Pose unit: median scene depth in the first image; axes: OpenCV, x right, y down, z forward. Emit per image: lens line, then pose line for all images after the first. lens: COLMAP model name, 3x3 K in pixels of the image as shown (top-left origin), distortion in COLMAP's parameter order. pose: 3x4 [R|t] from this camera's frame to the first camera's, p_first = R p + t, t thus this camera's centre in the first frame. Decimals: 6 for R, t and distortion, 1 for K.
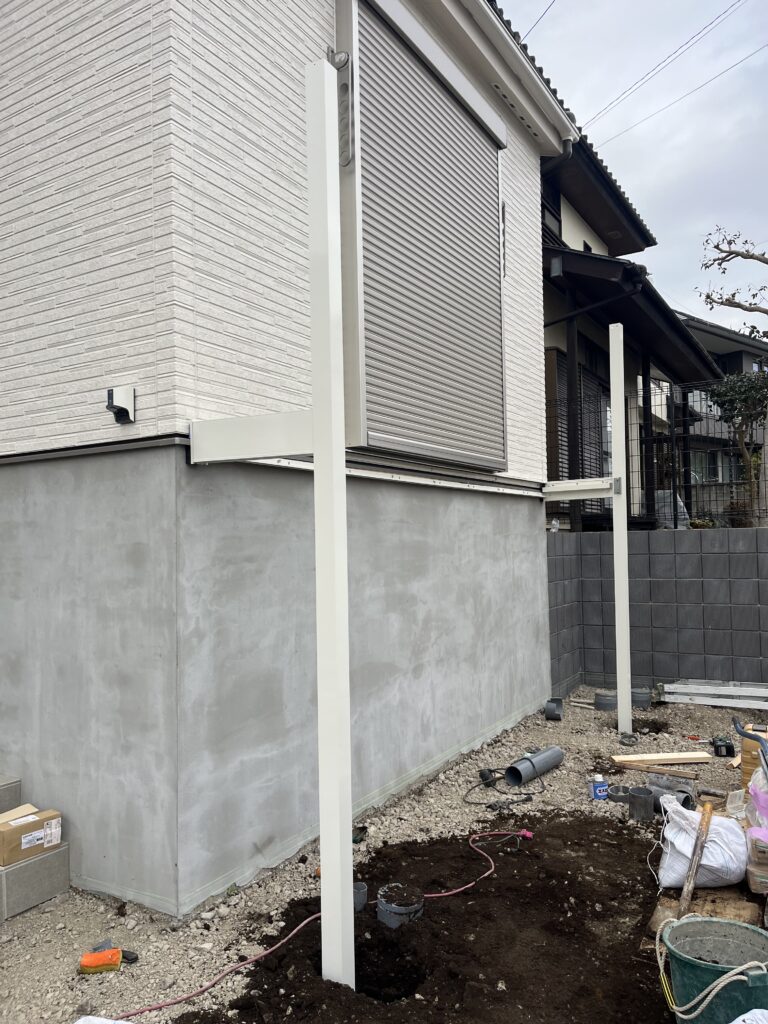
lens RADIAL K [[773.2, 0, 390.9], [0, 773.2, 514.9], [0, 0, 1]] dist [0.077123, -0.104849]
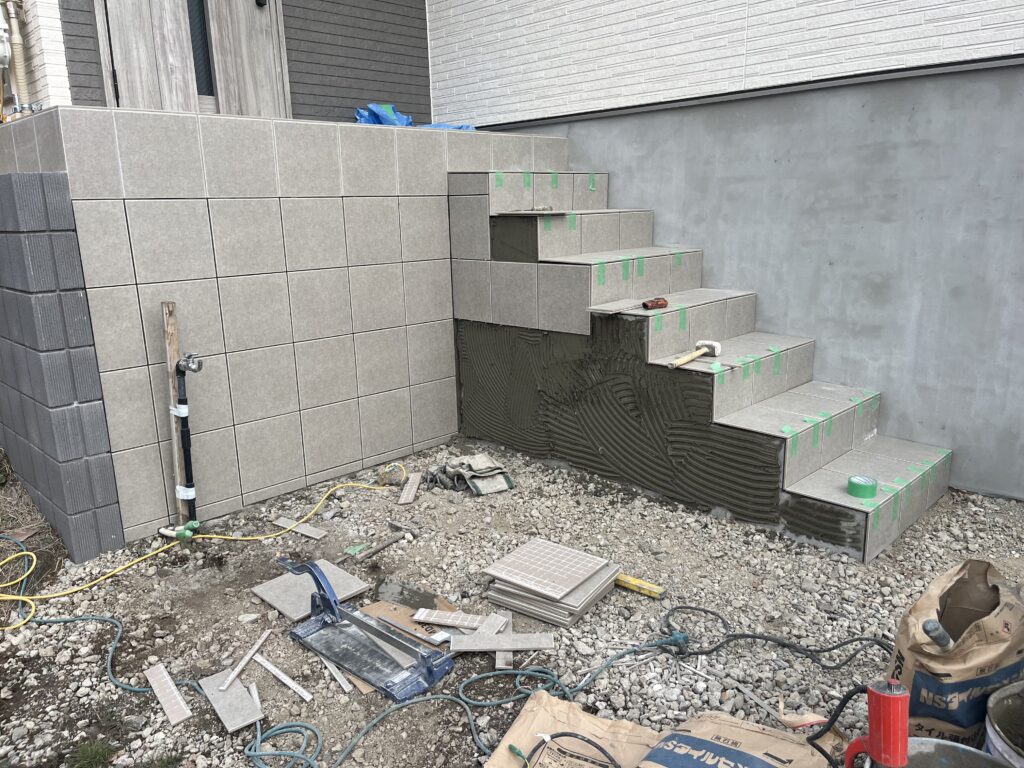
lens RADIAL K [[773.2, 0, 512.0], [0, 773.2, 384.0], [0, 0, 1]] dist [0.077123, -0.104849]
pose [[0.971225, 0.046754, -0.233530, -0.724814], [0.017205, 0.964206, 0.264595, 0.034058], [0.237542, -0.260999, 0.935657, -0.122398]]
